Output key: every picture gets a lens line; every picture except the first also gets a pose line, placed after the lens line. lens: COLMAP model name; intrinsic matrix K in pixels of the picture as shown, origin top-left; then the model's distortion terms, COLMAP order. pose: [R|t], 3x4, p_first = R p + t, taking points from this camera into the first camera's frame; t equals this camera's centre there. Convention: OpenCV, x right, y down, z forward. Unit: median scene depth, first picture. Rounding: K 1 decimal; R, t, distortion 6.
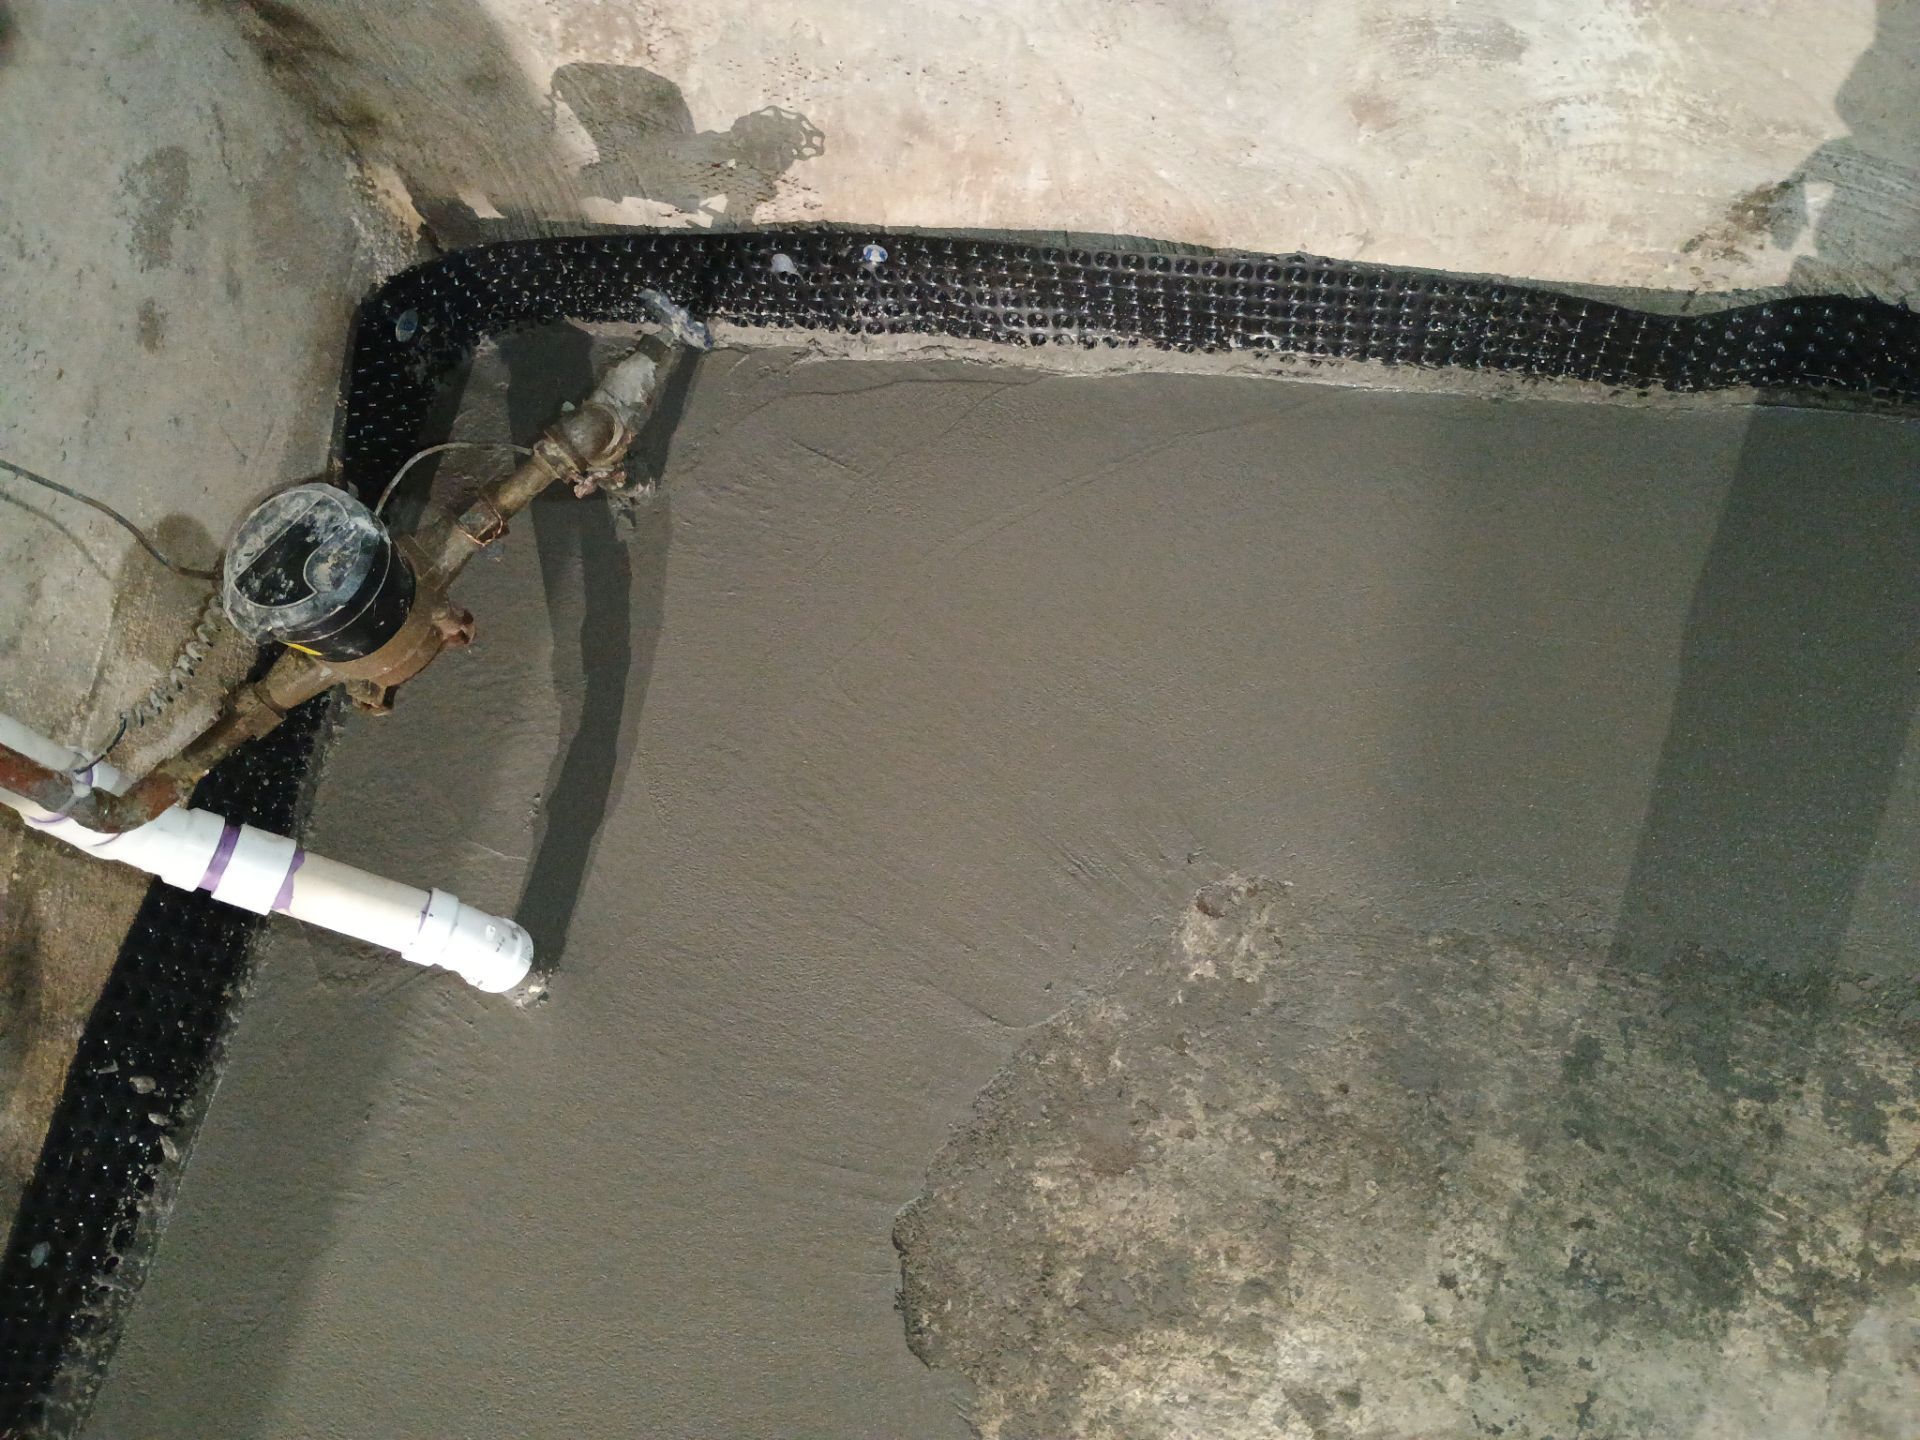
lens RADIAL K [[1656.1, 0, 959.0], [0, 1656.1, 727.0], [0, 0, 1]] dist [0.063953, -0.085751]
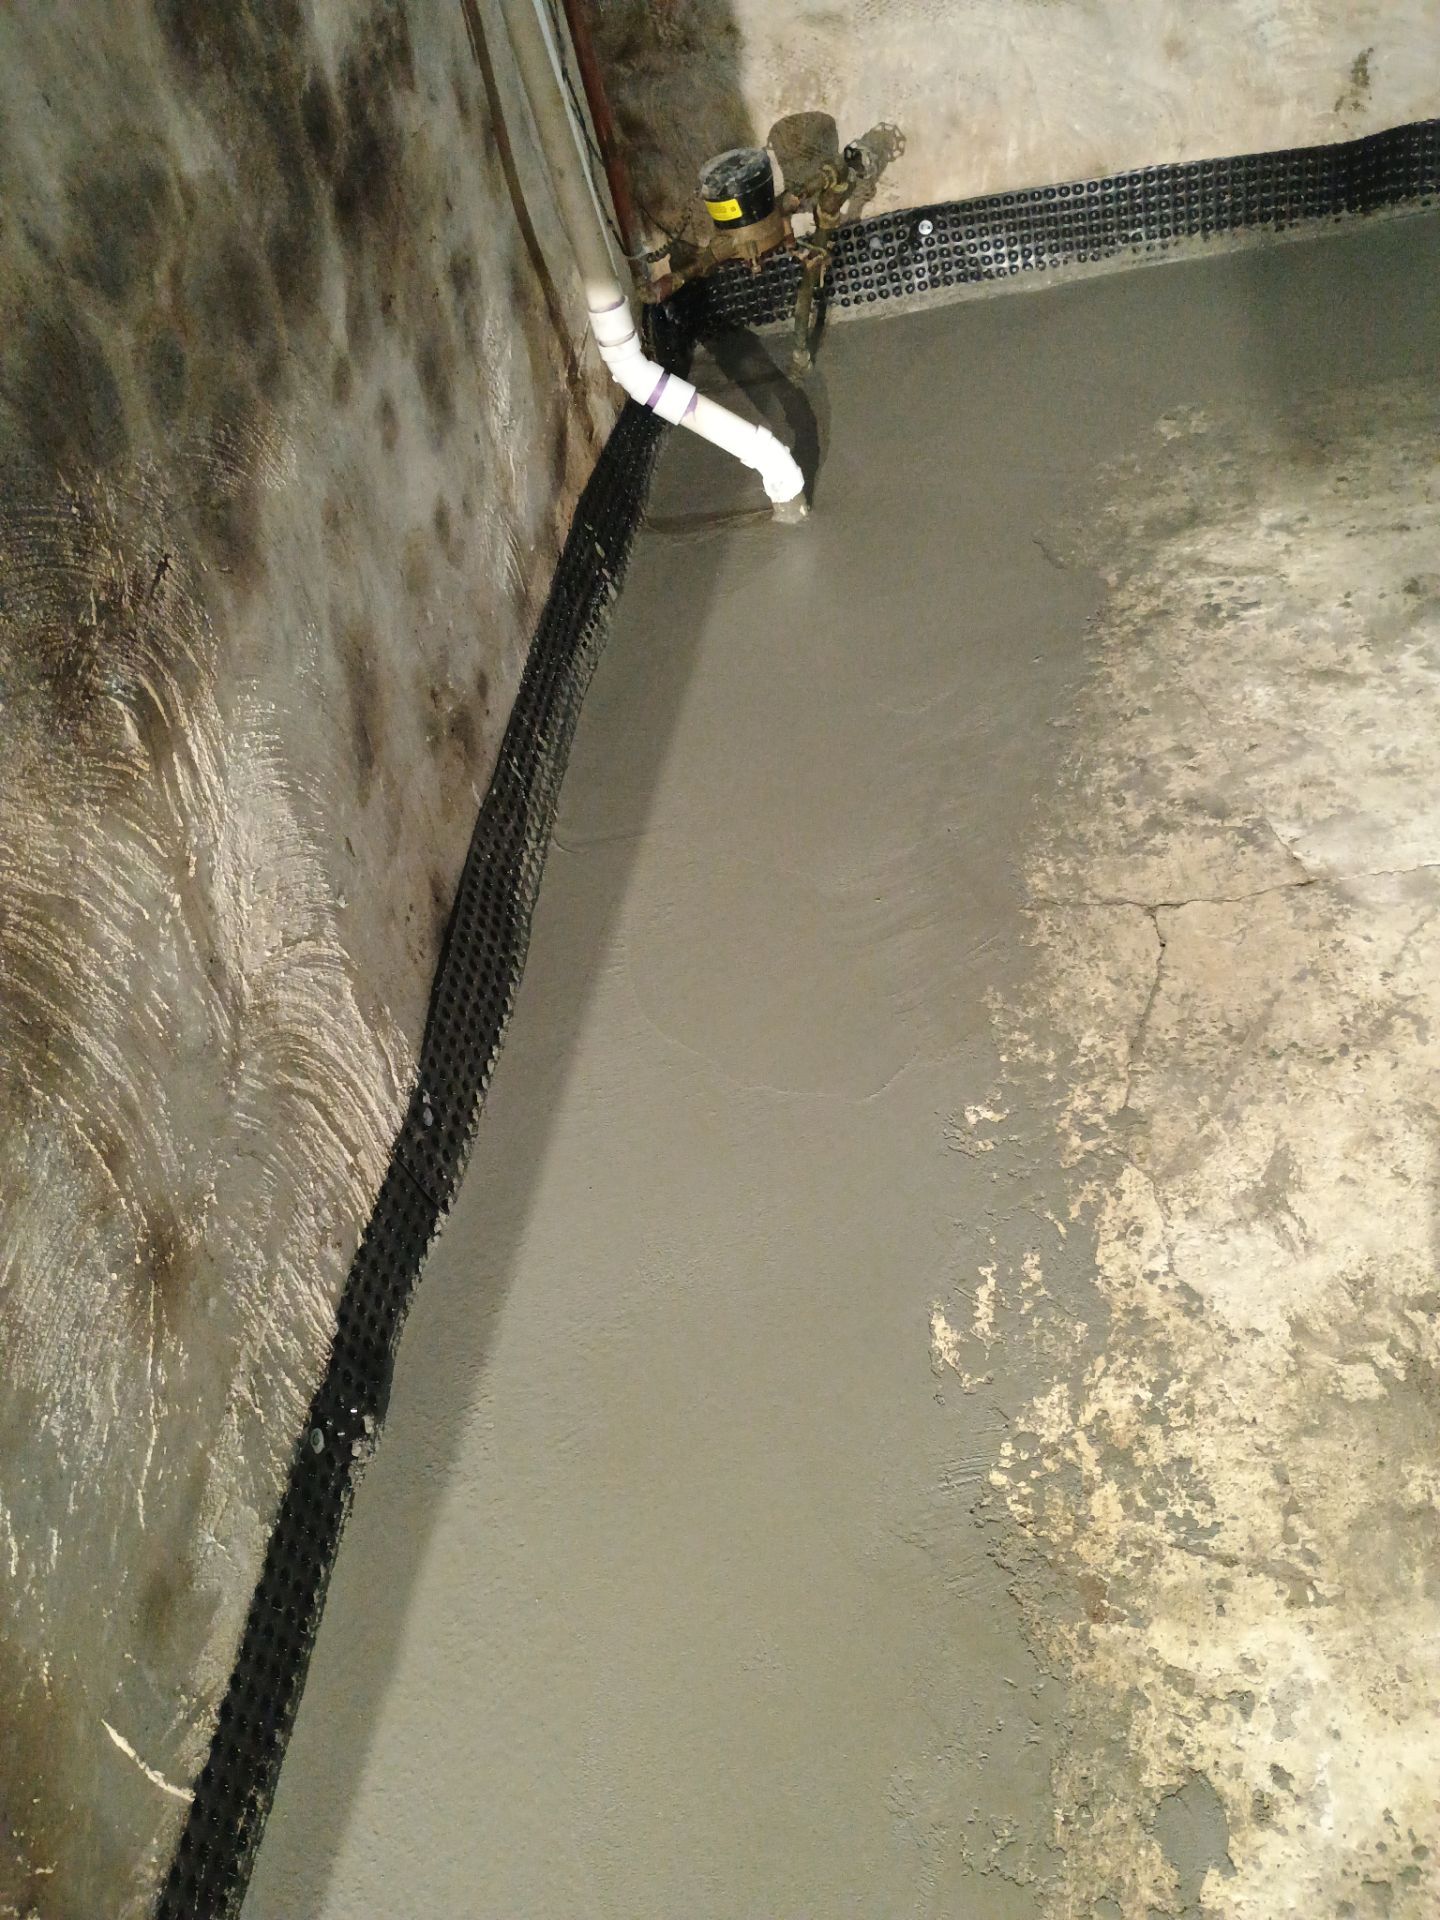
lens RADIAL K [[1656.1, 0, 731.7], [0, 1656.1, 967.9], [0, 0, 1]] dist [0.063953, -0.085751]
pose [[0.995390, -0.094627, 0.015629, -0.435731], [0.092513, 0.904334, -0.416679, 1.441963], [0.025295, 0.416204, 0.908919, -0.454247]]
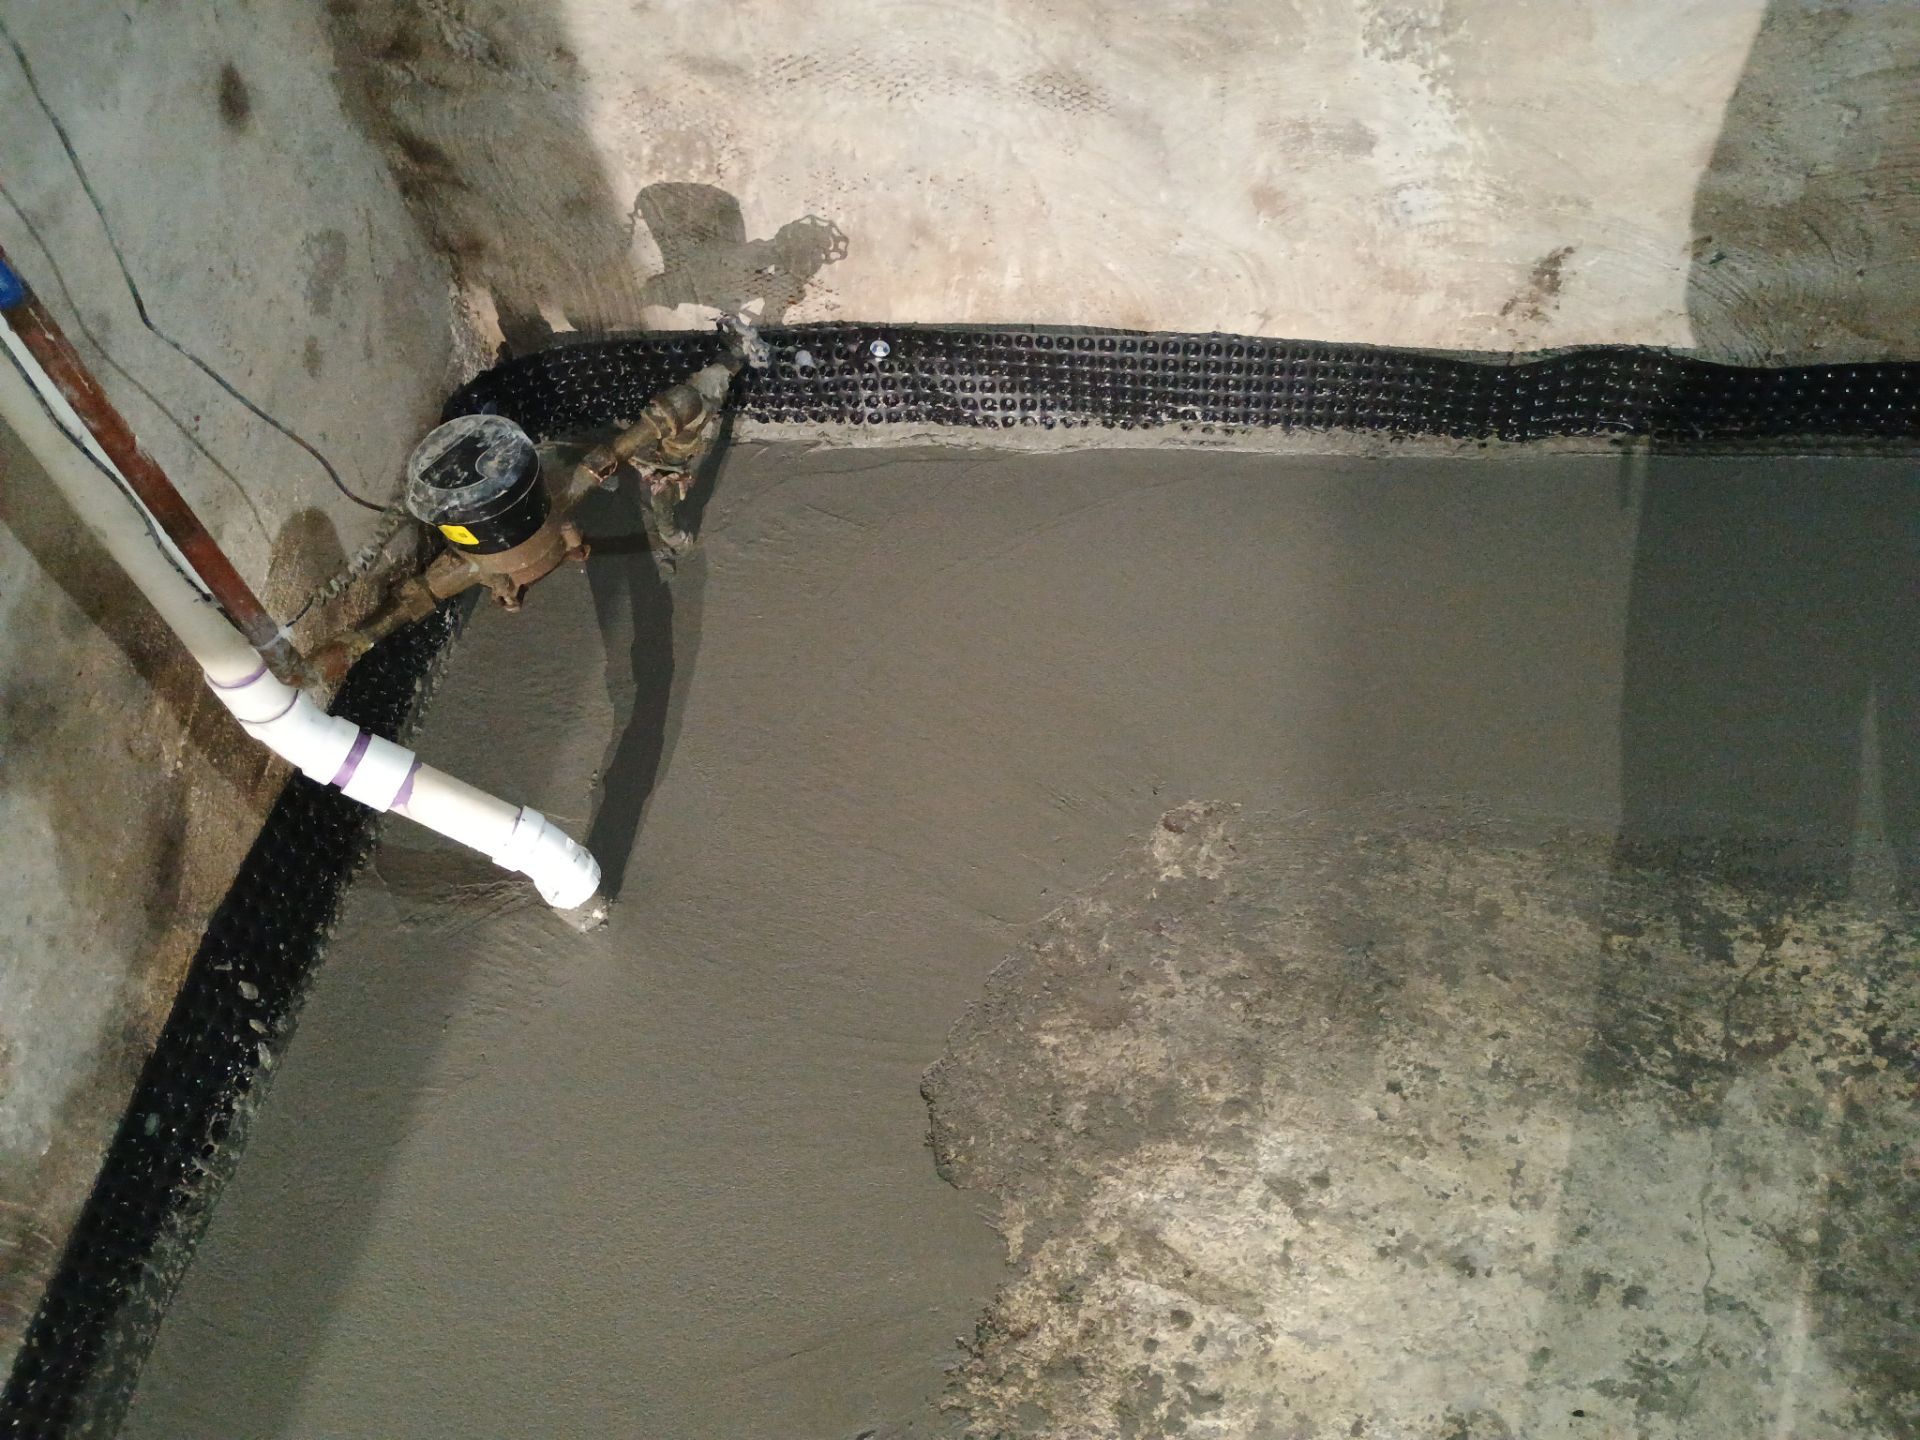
lens RADIAL K [[1656.1, 0, 967.1], [0, 1656.1, 734.9], [0, 0, 1]] dist [0.063953, -0.085751]
pose [[0.997038, -0.005854, 0.076683, -0.094017], [0.023773, 0.971724, -0.234921, 0.337096], [-0.073139, 0.236049, 0.968985, -0.175369]]
